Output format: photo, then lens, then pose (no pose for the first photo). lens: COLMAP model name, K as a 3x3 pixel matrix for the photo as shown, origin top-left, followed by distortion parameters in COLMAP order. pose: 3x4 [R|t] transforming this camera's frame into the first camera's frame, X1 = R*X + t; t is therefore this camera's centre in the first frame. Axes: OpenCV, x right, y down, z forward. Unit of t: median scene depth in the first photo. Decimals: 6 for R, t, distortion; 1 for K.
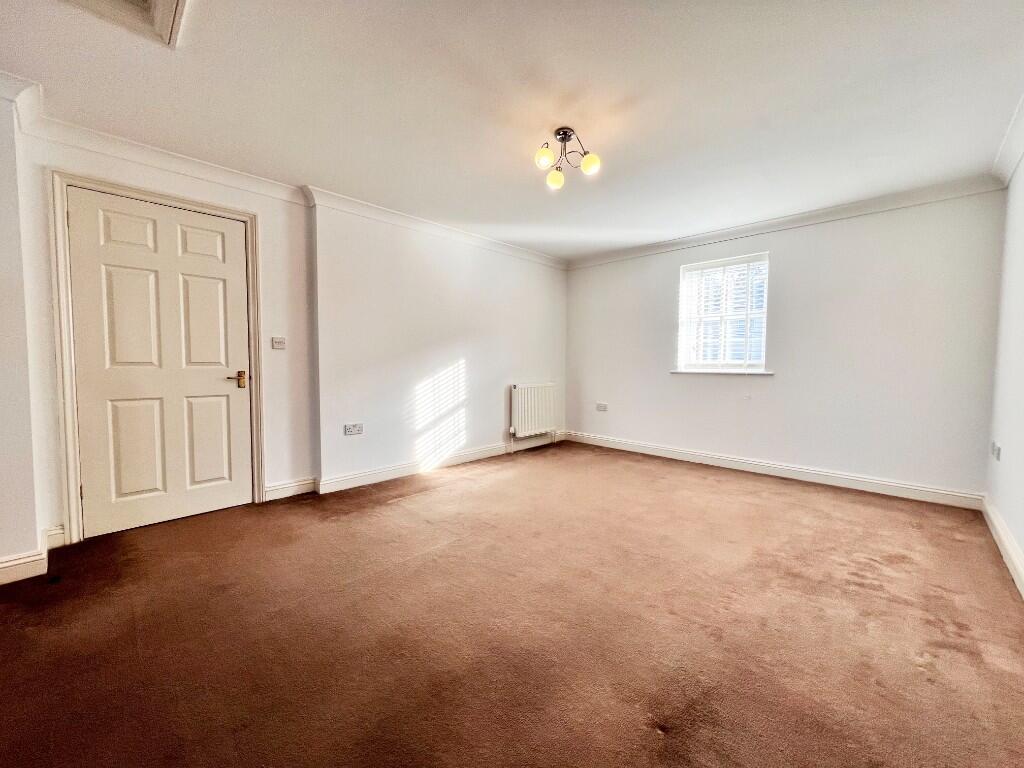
lens RADIAL K [[406.1, 0, 510.4], [0, 406.1, 383.6], [0, 0, 1]] dist [-0.000458, -0.000140]
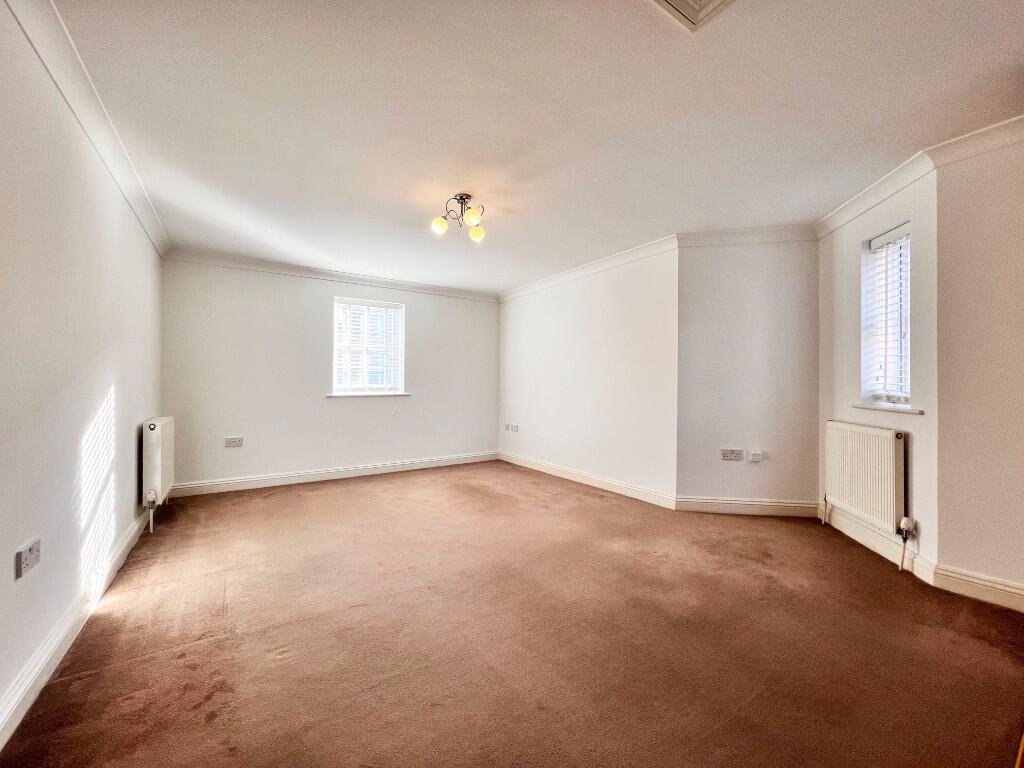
lens RADIAL K [[406.1, 0, 510.4], [0, 406.1, 383.6], [0, 0, 1]] dist [-0.000458, -0.000140]
pose [[0.209531, -0.001697, 0.977801, -0.575878], [0.050699, 0.998672, -0.009131, -0.029541], [-0.976487, 0.051487, 0.209339, 0.365554]]
